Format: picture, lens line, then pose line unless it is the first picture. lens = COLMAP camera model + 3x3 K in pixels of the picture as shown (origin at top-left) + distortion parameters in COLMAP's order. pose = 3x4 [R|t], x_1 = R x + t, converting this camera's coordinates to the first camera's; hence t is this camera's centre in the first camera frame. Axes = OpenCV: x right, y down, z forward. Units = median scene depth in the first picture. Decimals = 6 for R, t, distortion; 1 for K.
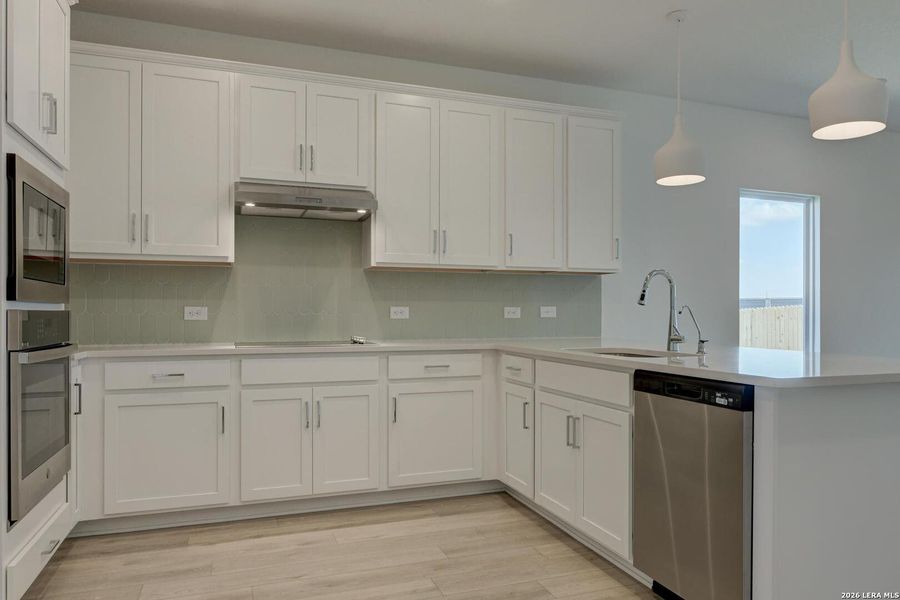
lens RADIAL K [[650.6, 0, 446.1], [0, 650.6, 305.4], [0, 0, 1]] dist [0.025063, -0.000347]
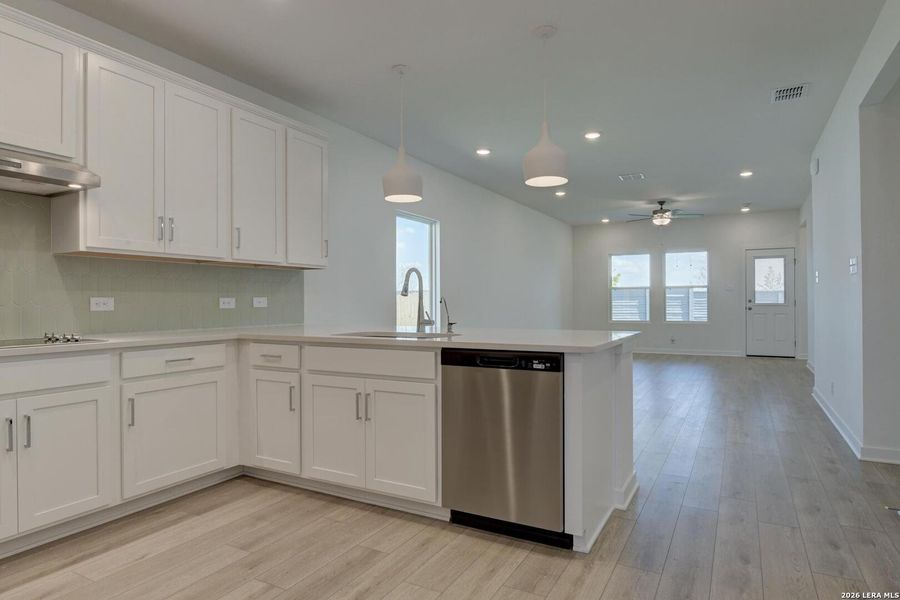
lens RADIAL K [[517.2, 0, 484.1], [0, 517.2, 296.2], [0, 0, 1]] dist [0.006138, -0.001611]
pose [[0.741704, 0.000939, 0.670727, -0.195488], [-0.000575, 1.000000, -0.000765, 0.000586], [-0.670727, 0.000182, 0.741704, 0.139352]]
